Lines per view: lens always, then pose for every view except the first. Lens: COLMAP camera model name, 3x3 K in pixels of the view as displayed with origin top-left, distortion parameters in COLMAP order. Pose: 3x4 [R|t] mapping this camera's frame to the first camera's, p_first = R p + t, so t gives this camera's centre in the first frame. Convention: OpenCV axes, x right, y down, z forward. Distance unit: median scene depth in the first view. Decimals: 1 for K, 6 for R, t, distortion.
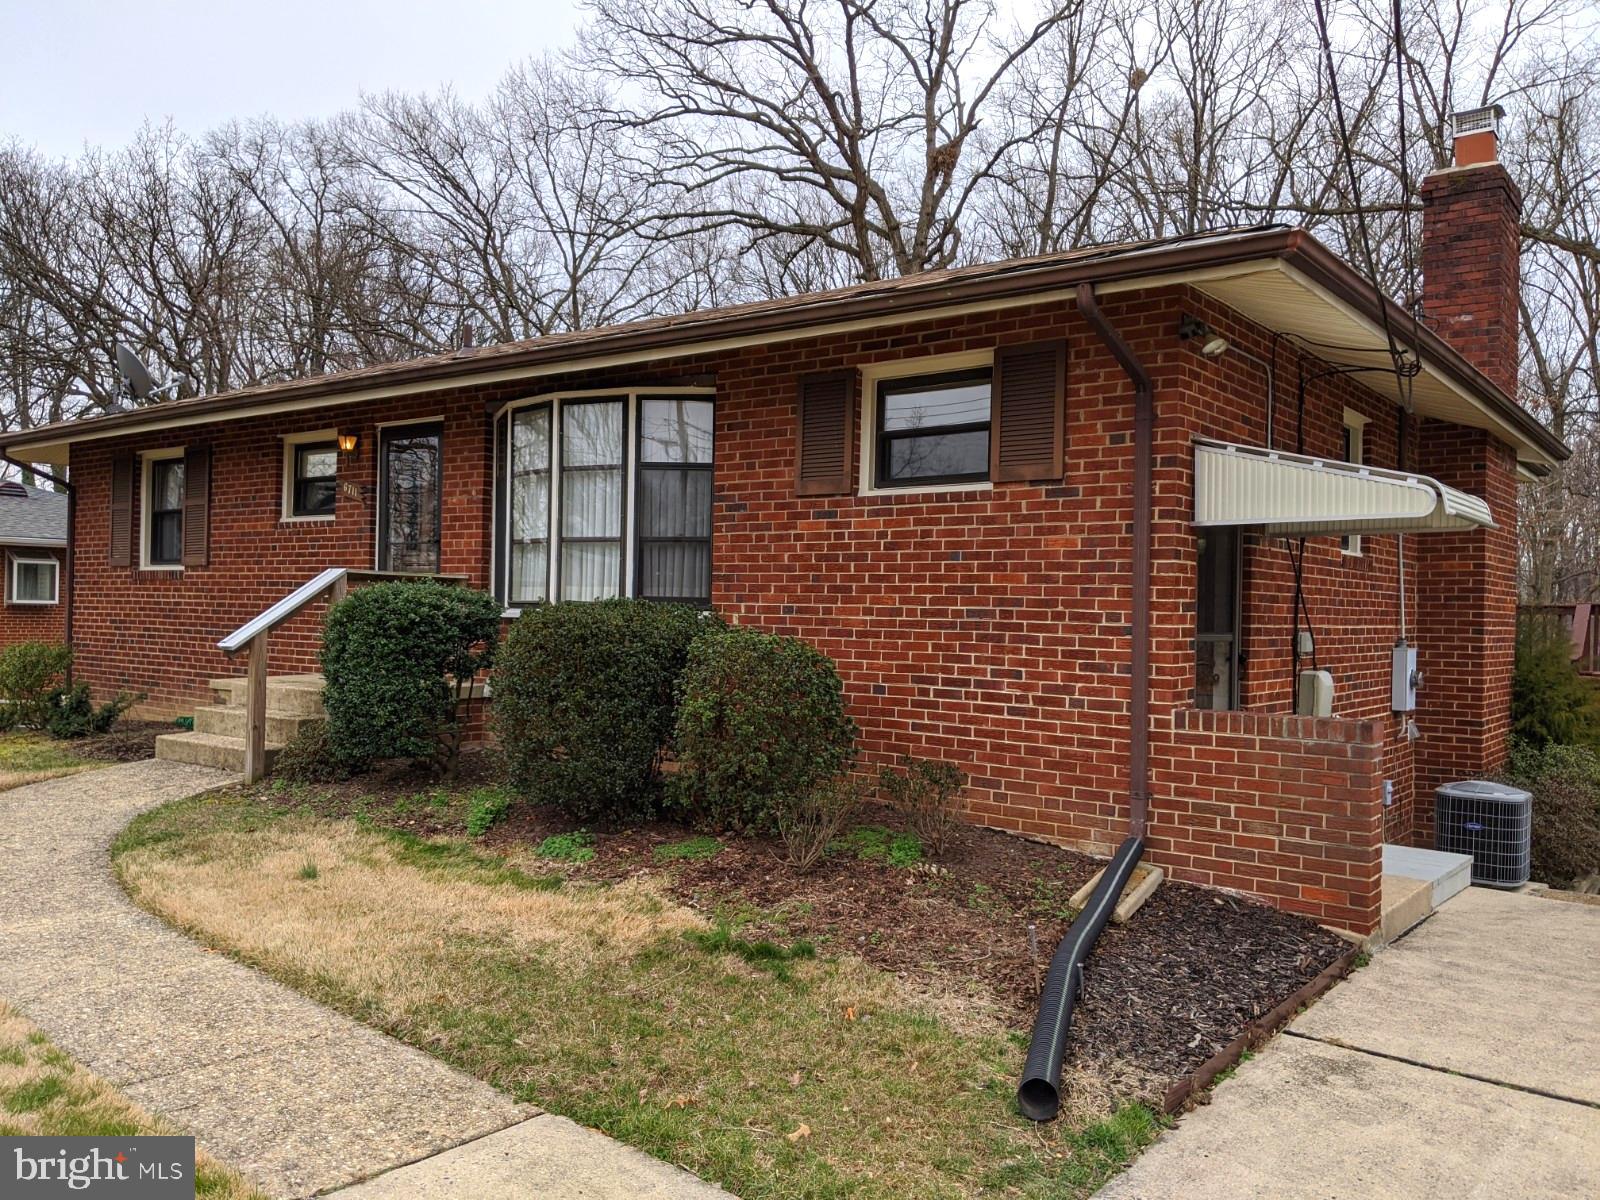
lens RADIAL K [[1271.4, 0, 808.2], [0, 1271.4, 593.8], [0, 0, 1]] dist [0.007478, -0.005062]
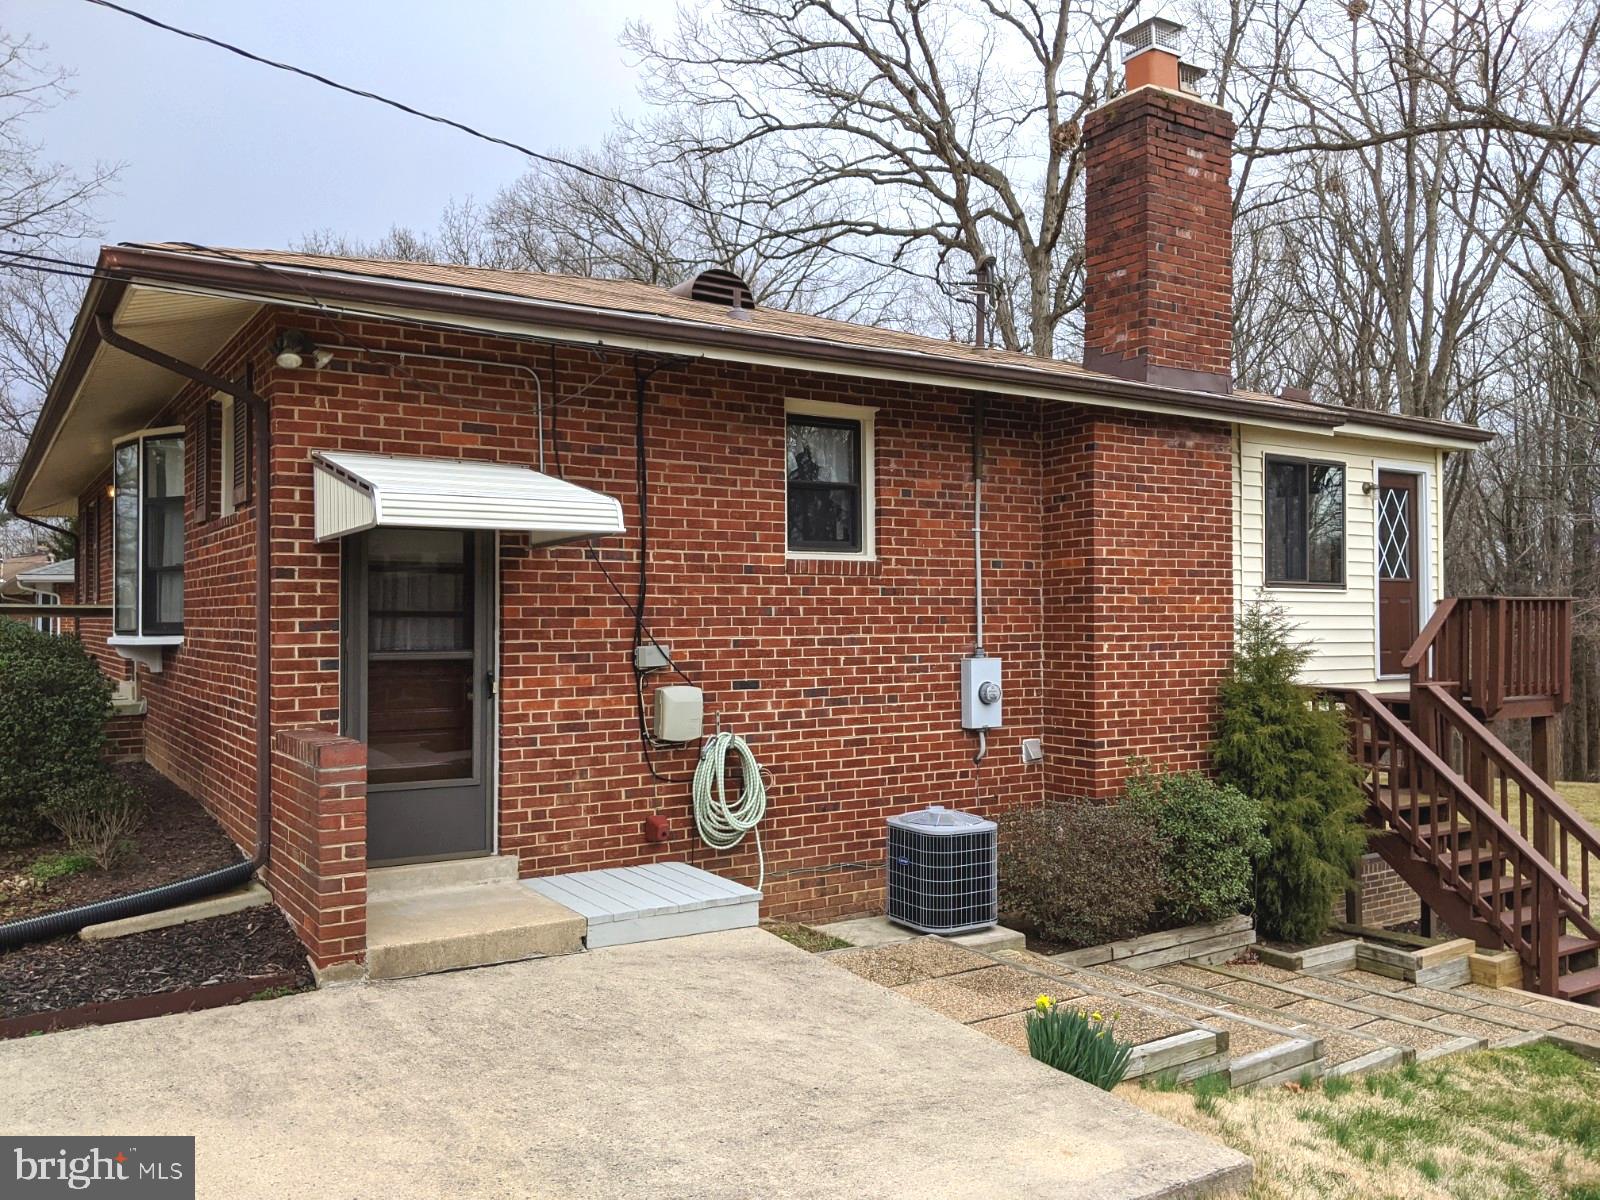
lens RADIAL K [[1271.4, 0, 802.1], [0, 1271.4, 600.8], [0, 0, 1]] dist [0.007478, -0.005062]
pose [[0.941430, -0.023119, -0.336416, 0.919078], [0.022928, 0.999727, -0.004540, 0.004240], [0.336429, -0.003439, 0.941702, 0.185824]]
